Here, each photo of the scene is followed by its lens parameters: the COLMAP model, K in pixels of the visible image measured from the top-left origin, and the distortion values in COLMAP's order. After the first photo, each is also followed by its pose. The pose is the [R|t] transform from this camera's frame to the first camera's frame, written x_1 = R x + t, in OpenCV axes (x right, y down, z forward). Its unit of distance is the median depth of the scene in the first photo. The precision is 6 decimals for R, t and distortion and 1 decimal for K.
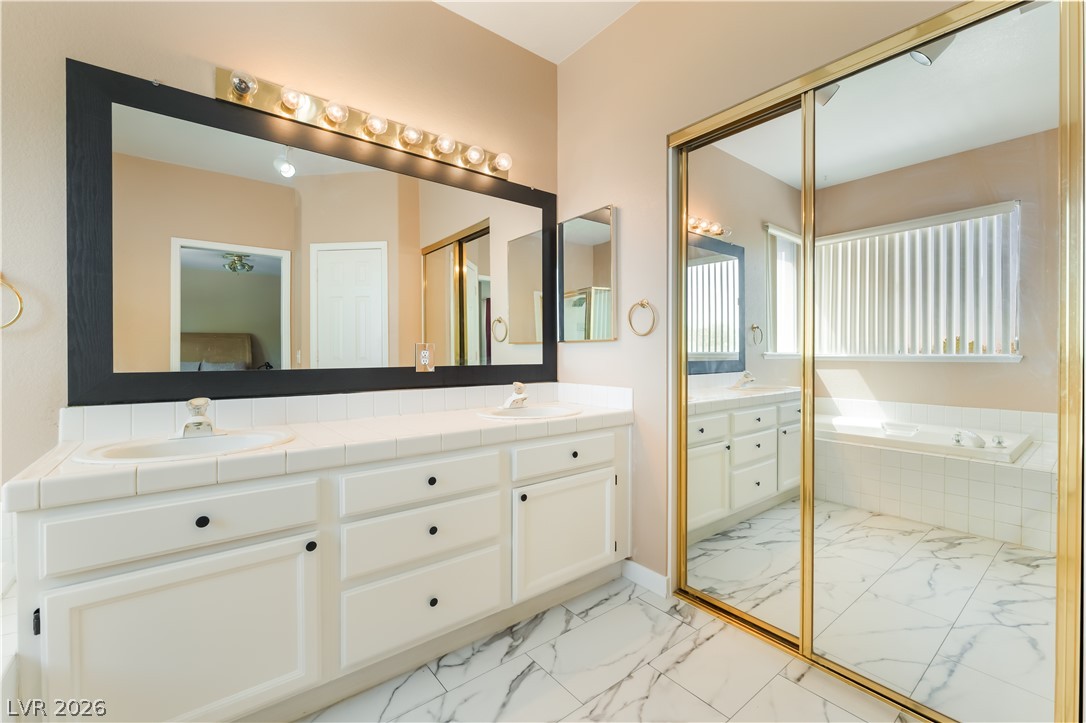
lens RADIAL K [[446.7, 0, 539.7], [0, 446.7, 358.3], [0, 0, 1]] dist [-0.000060, -0.000101]
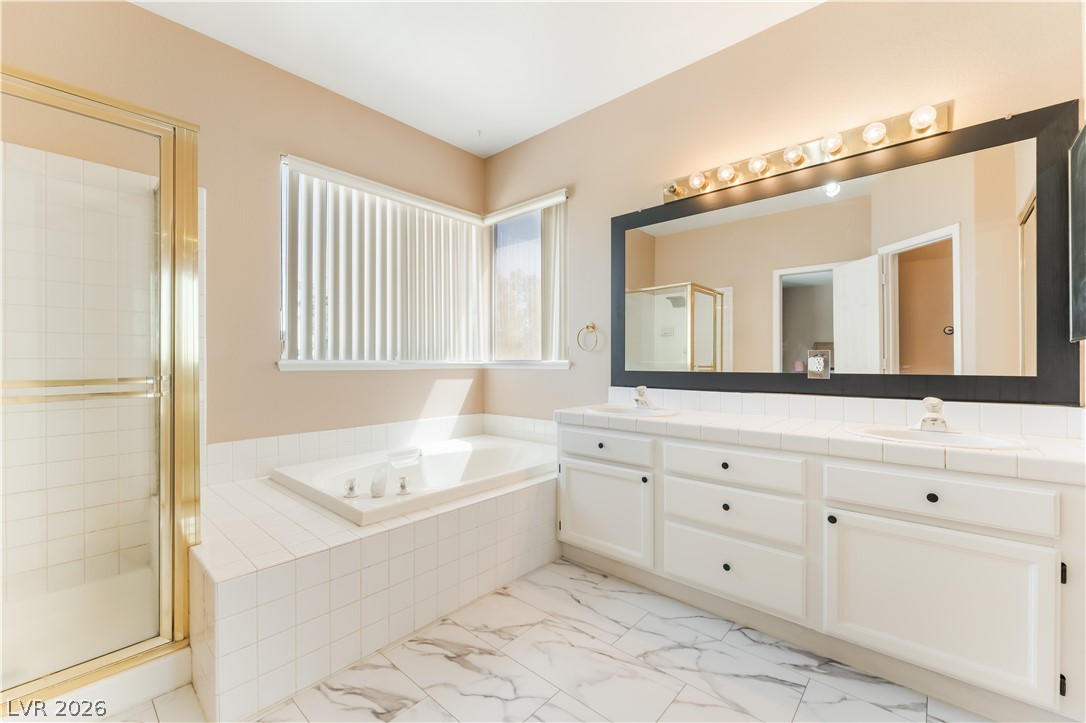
lens RADIAL K [[446.7, 0, 539.7], [0, 446.7, 358.3], [0, 0, 1]] dist [-0.000060, -0.000101]
pose [[0.175055, -0.002431, -0.984556, 0.779493], [-0.007481, 0.999965, -0.003799, -0.007155], [0.984530, 0.008030, 0.175030, 0.262484]]
